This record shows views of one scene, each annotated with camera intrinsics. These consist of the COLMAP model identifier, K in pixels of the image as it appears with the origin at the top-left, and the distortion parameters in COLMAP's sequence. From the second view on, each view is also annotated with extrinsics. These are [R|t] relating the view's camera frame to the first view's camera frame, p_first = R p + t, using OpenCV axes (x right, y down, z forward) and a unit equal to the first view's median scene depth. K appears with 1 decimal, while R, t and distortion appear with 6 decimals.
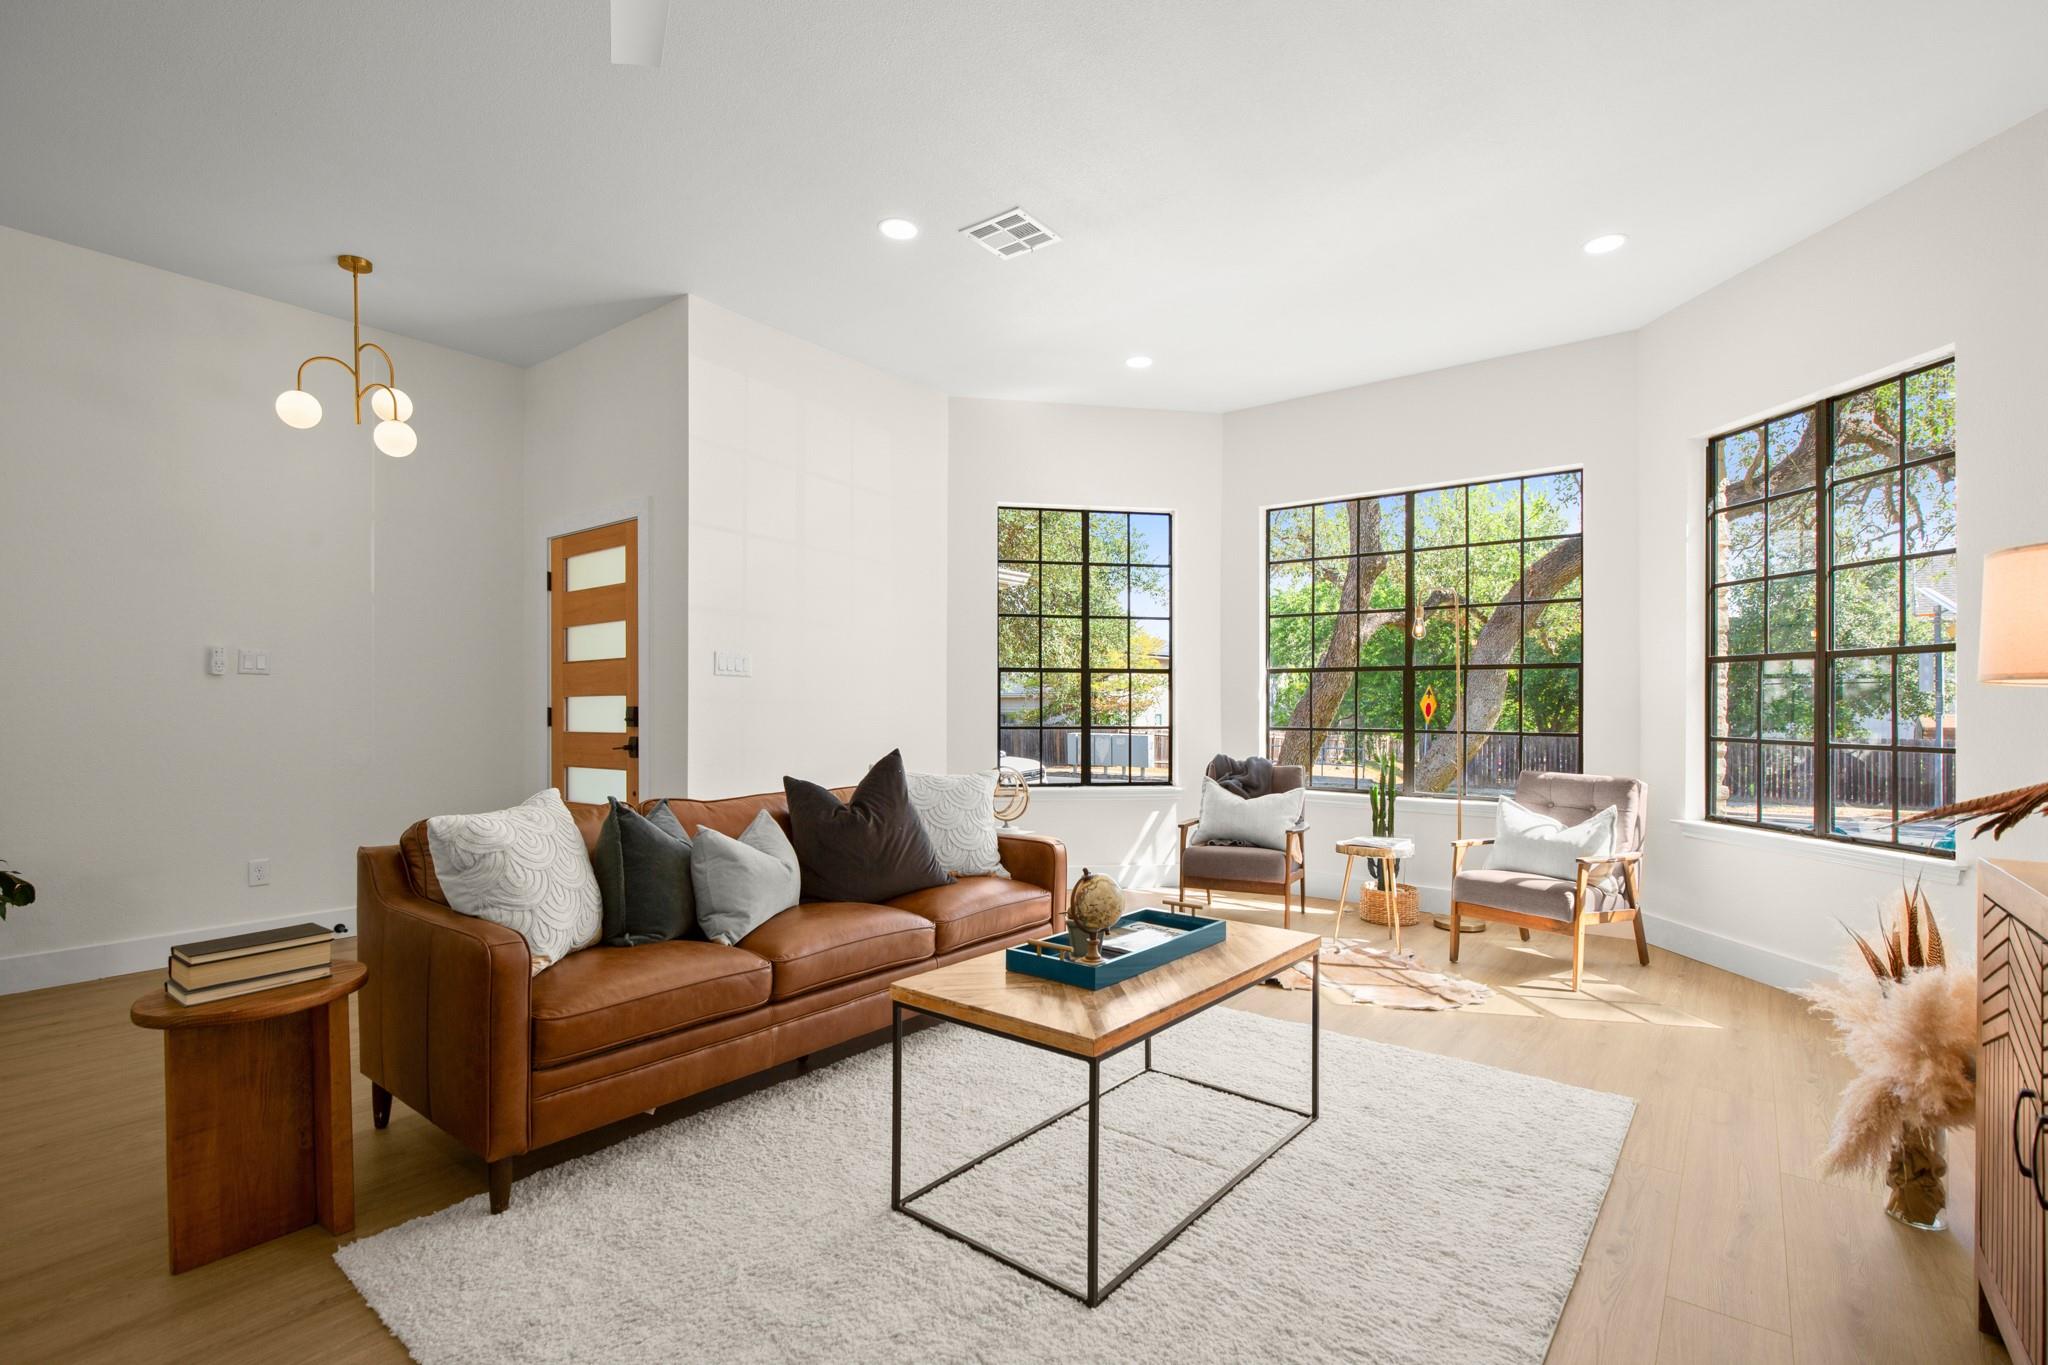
lens RADIAL K [[931.9, 0, 1060.8], [0, 931.9, 715.5], [0, 0, 1]] dist [0.000392, -0.000130]
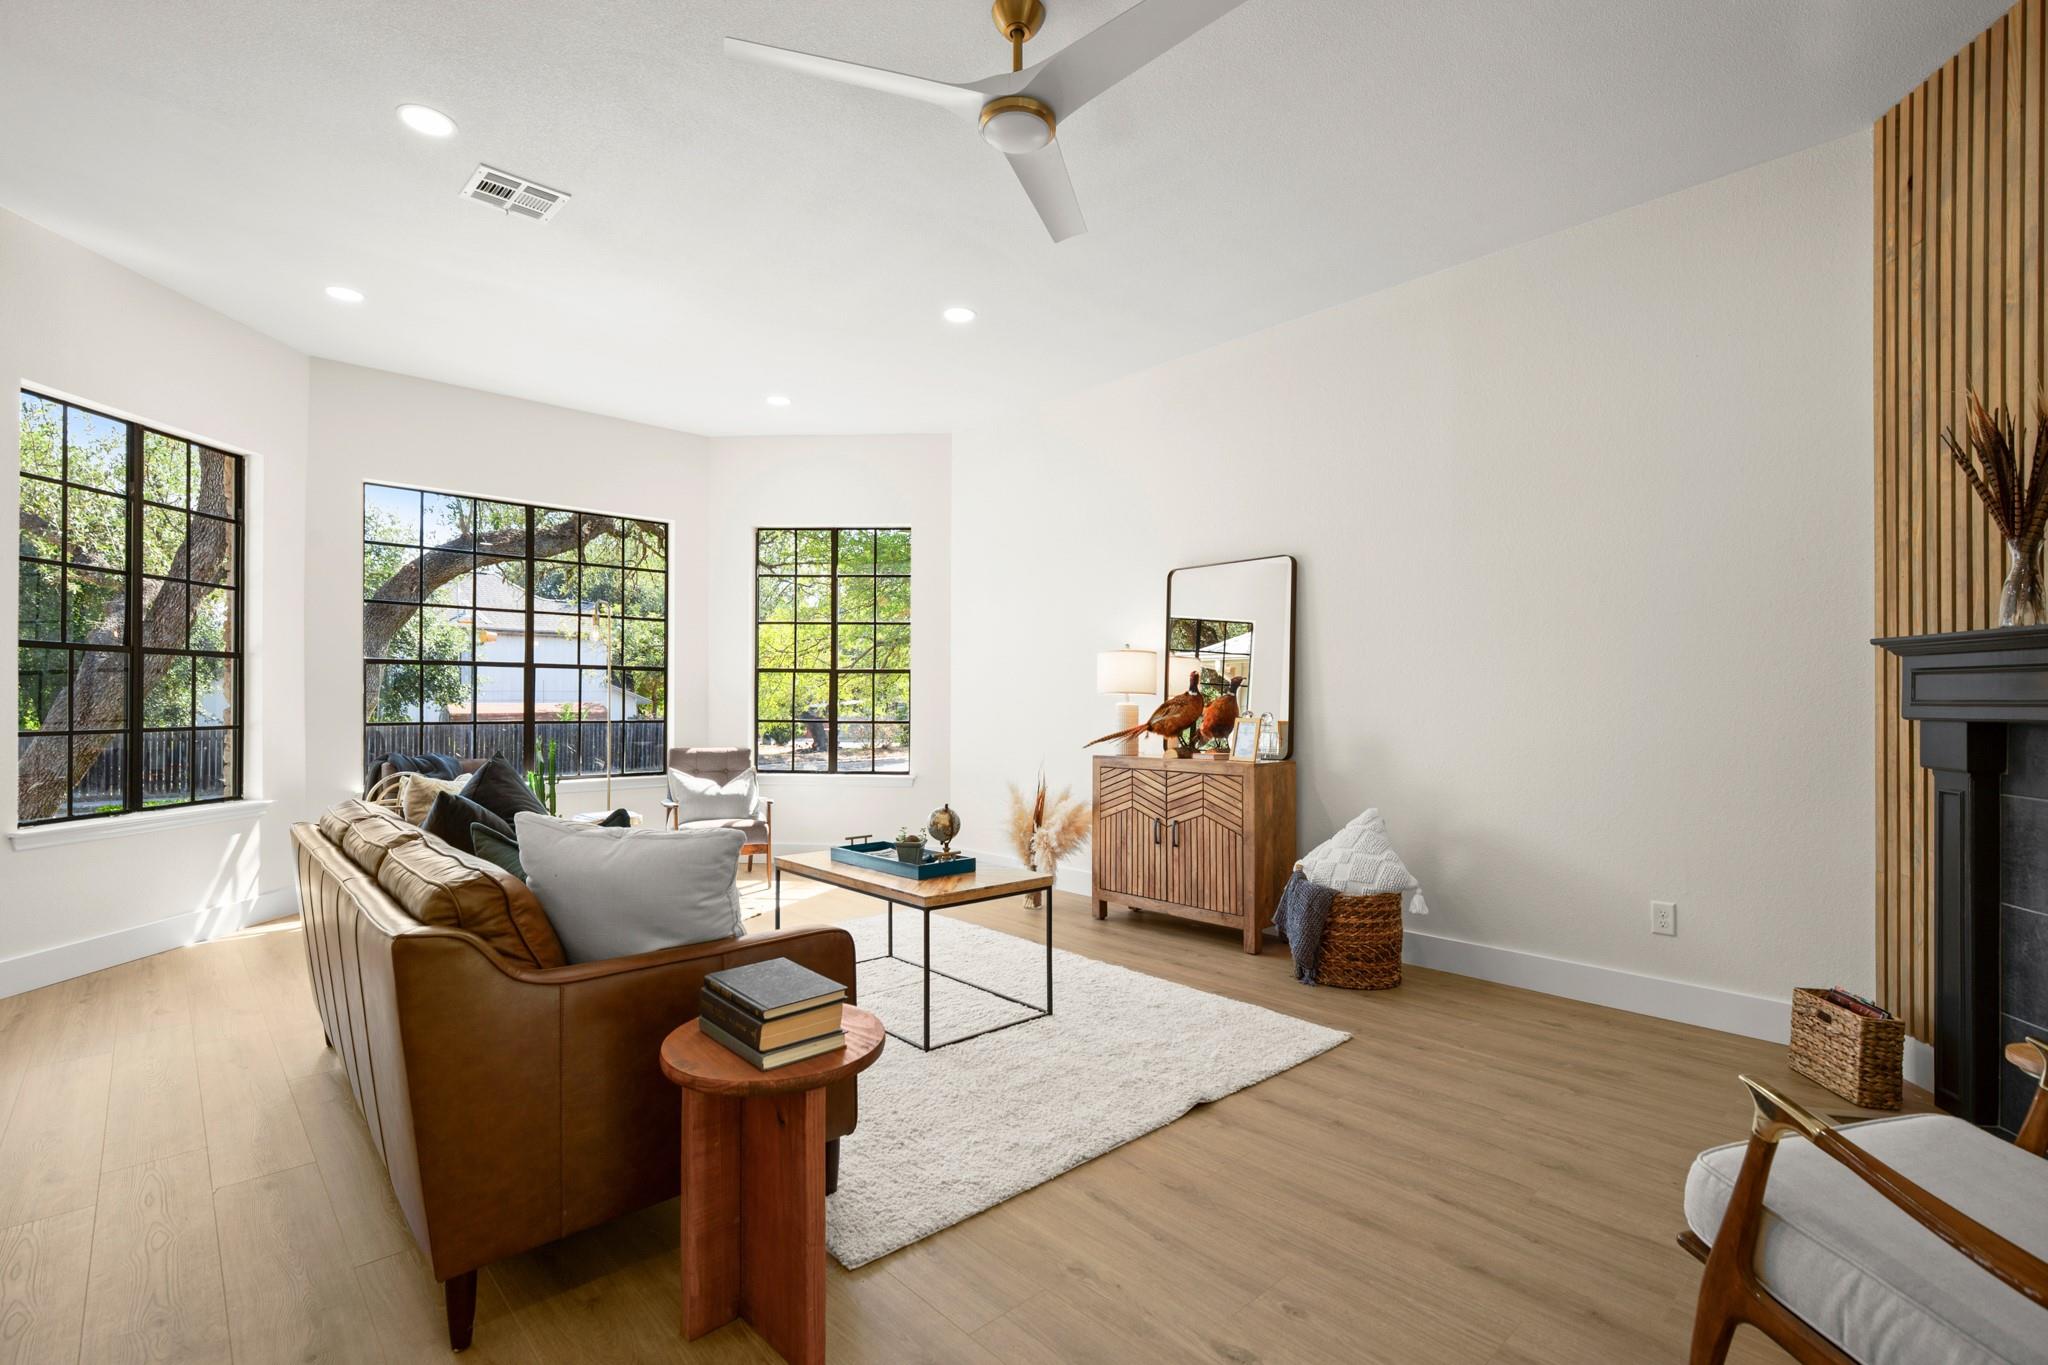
lens RADIAL K [[931.9, 0, 1034.3], [0, 931.9, 697.6], [0, 0, 1]] dist [0.000392, -0.000130]
pose [[0.163487, -0.001428, 0.986544, -0.773855], [0.008500, 0.999964, 0.000038, -0.007594], [-0.986509, 0.008380, 0.163493, 0.294393]]
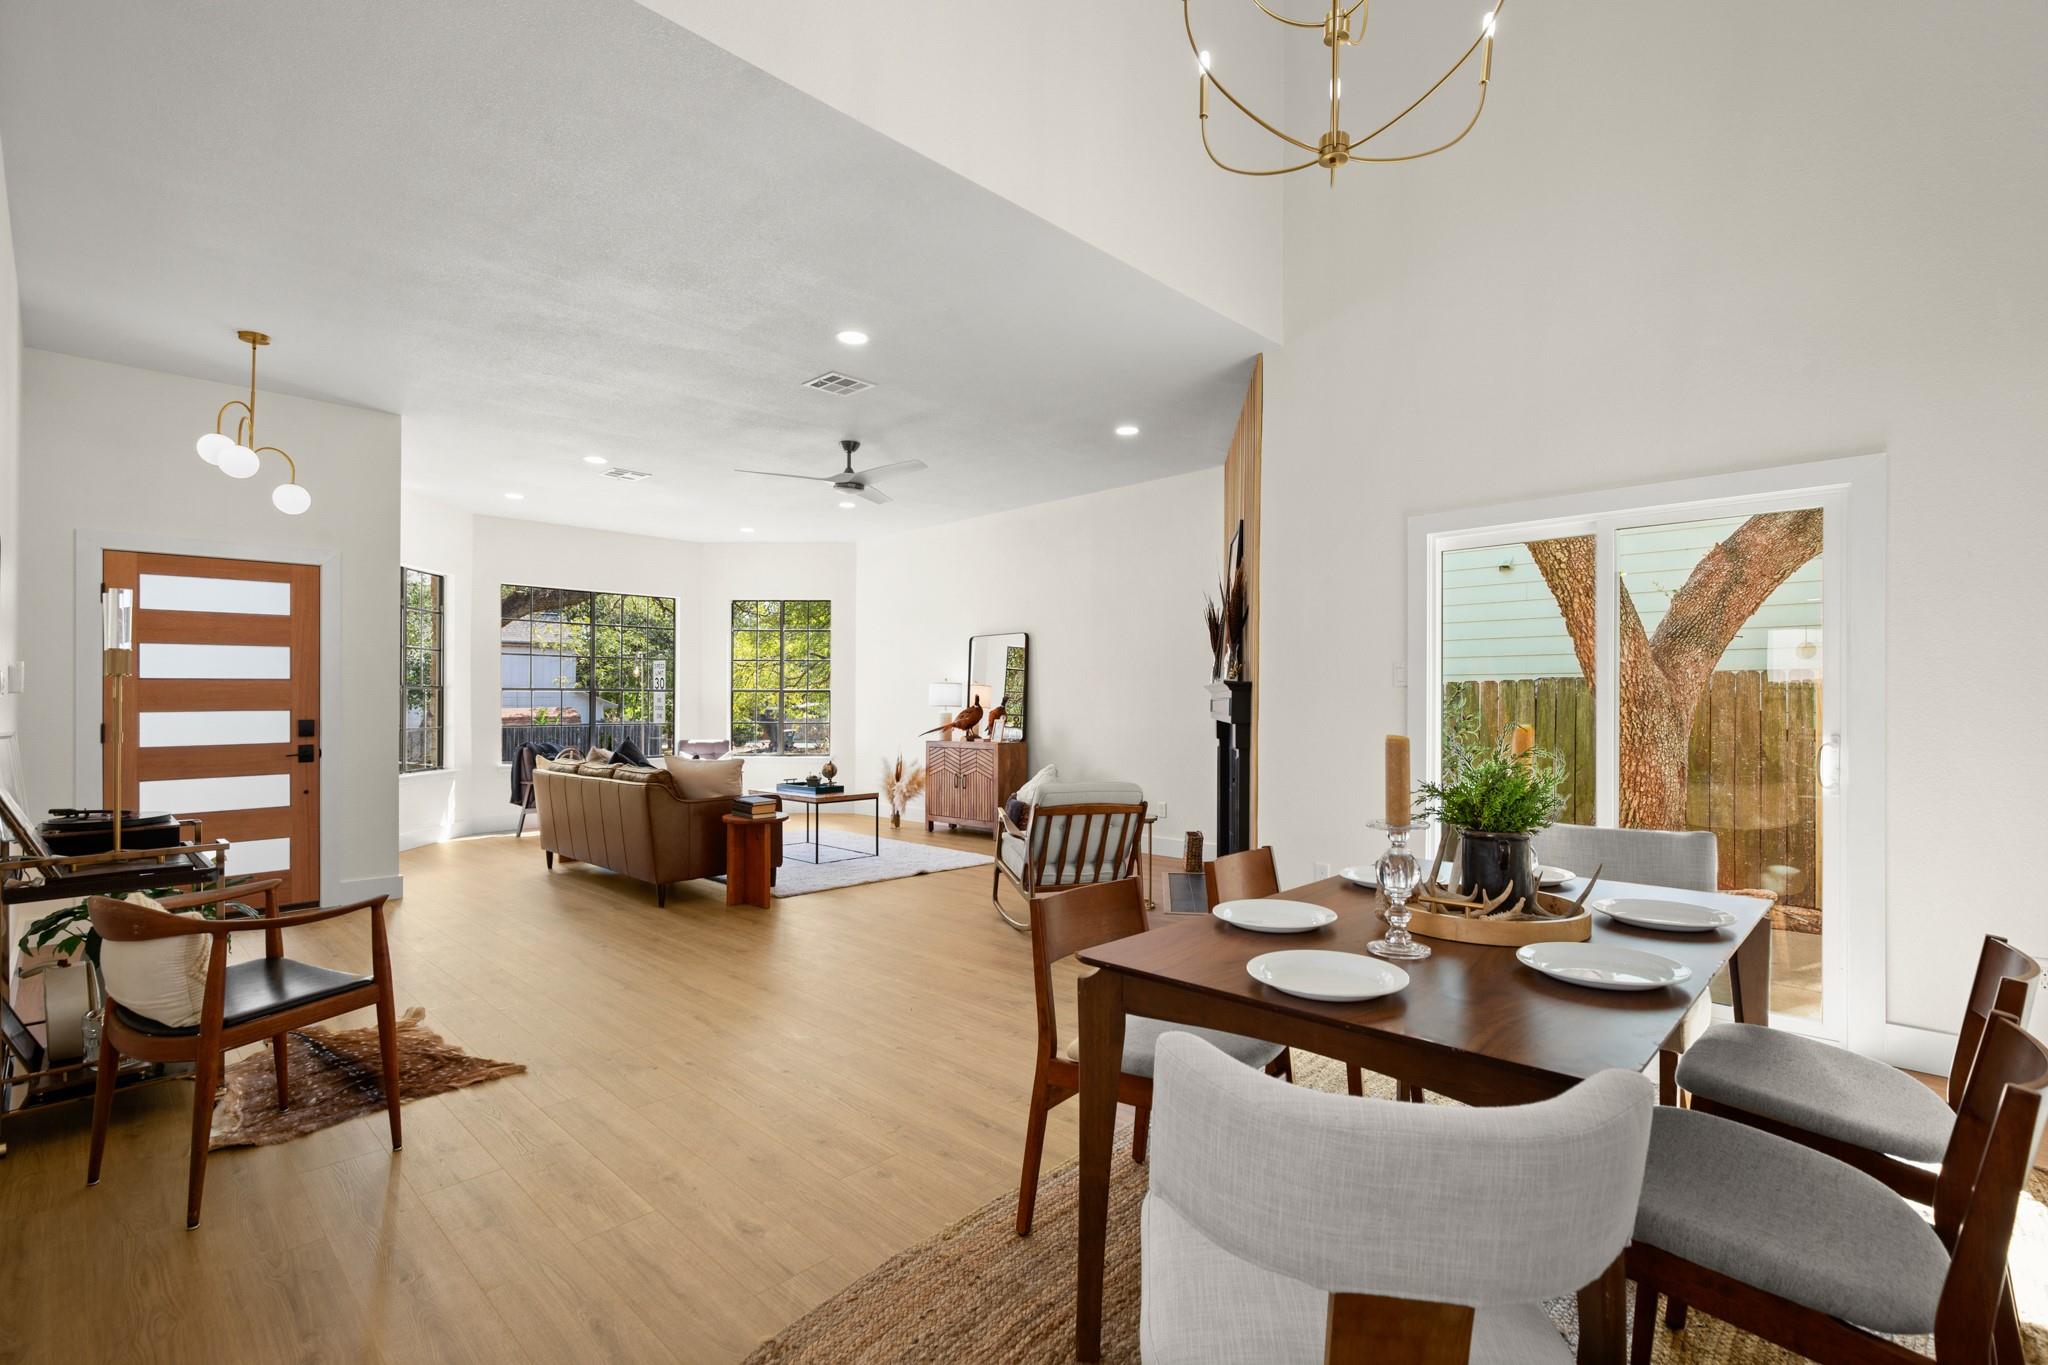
lens RADIAL K [[931.9, 0, 1041.0], [0, 931.9, 675.6], [0, 0, 1]] dist [0.000392, -0.000130]
pose [[0.113976, 0.021022, 0.993261, -1.652555], [0.014535, 0.999634, -0.022825, -0.029049], [-0.993377, 0.017038, 0.113629, -0.078828]]
